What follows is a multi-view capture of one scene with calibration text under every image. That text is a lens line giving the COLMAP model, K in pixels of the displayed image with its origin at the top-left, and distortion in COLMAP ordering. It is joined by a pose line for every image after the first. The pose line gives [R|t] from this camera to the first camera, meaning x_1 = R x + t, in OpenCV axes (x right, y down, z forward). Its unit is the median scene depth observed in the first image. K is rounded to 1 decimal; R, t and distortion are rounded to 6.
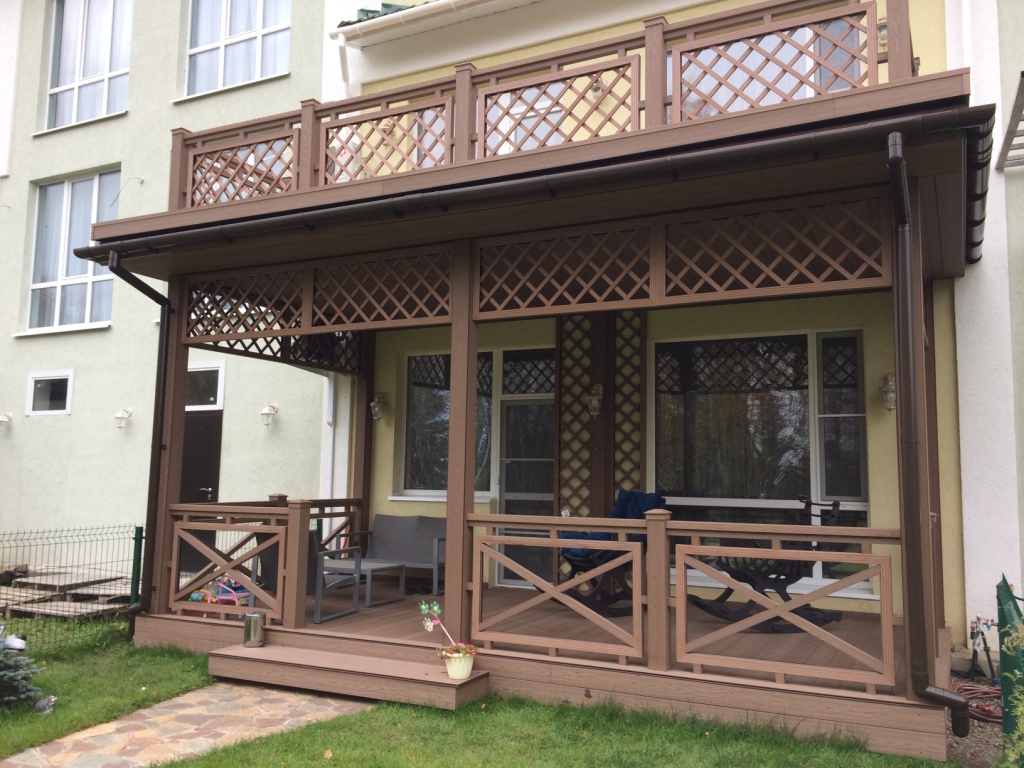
lens RADIAL K [[870.6, 0, 508.9], [0, 870.6, 379.9], [0, 0, 1]] dist [0.075608, -0.077792]
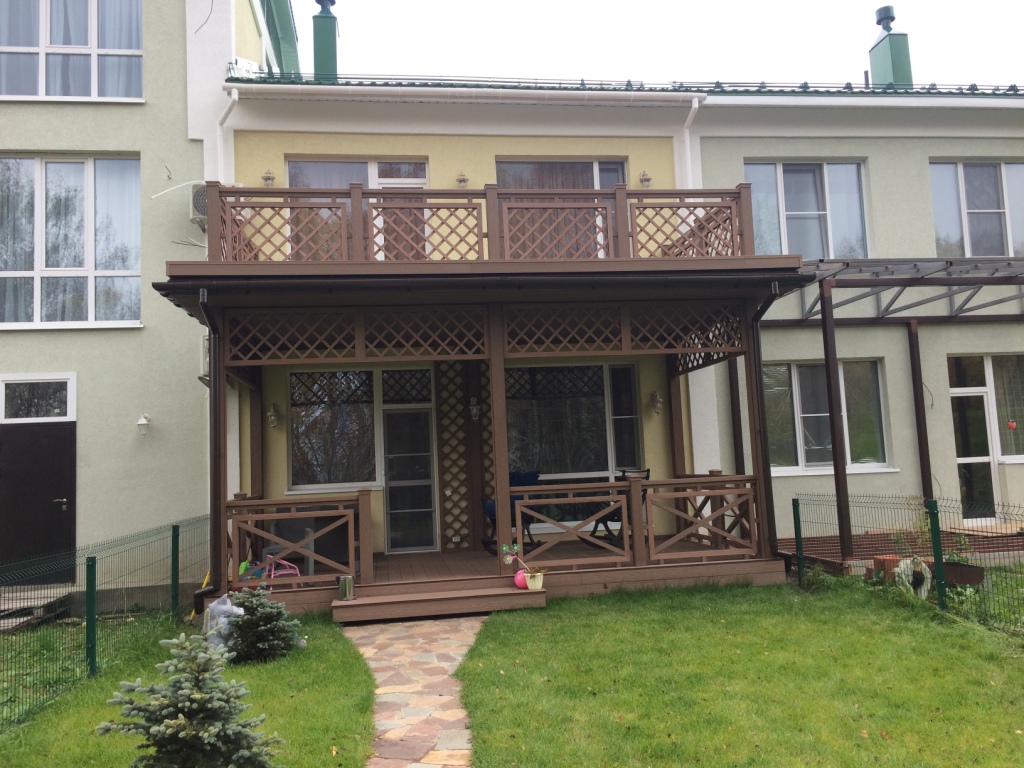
lens RADIAL K [[870.6, 0, 517.6], [0, 870.6, 382.6], [0, 0, 1]] dist [0.075608, -0.077792]
pose [[0.813011, 0.005019, 0.582227, -0.808438], [-0.007784, 0.999967, 0.002248, -0.027193], [-0.582196, -0.006360, 0.813023, -0.204119]]
